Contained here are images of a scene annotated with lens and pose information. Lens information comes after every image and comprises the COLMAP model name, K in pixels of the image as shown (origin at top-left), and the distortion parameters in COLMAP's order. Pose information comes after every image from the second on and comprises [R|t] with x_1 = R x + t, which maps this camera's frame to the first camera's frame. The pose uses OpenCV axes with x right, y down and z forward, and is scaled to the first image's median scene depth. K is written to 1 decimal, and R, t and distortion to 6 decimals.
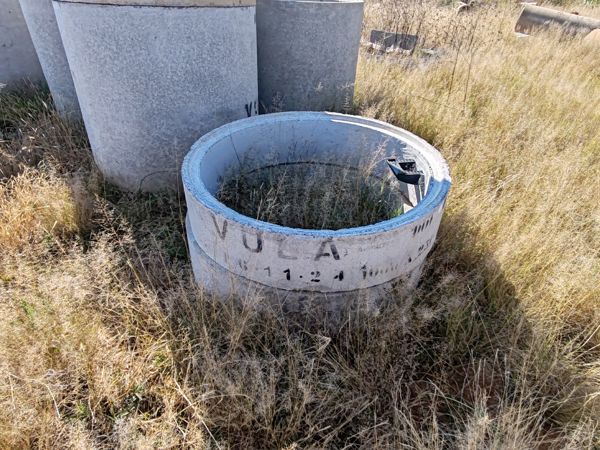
lens RADIAL K [[383.9, 0, 301.1], [0, 383.9, 227.2], [0, 0, 1]] dist [-0.009749, -0.001109]
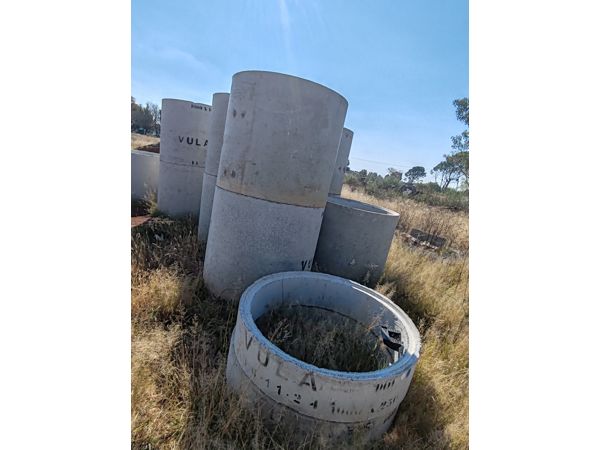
lens RADIAL K [[290.9, 0, 301.7], [0, 290.9, 223.9], [0, 0, 1]] dist [-0.005664, -0.000115]
pose [[0.947314, 0.214808, -0.237598, 0.136117], [-0.290344, 0.889124, -0.353777, -0.053841], [0.135260, 0.404123, 0.904649, -0.165479]]
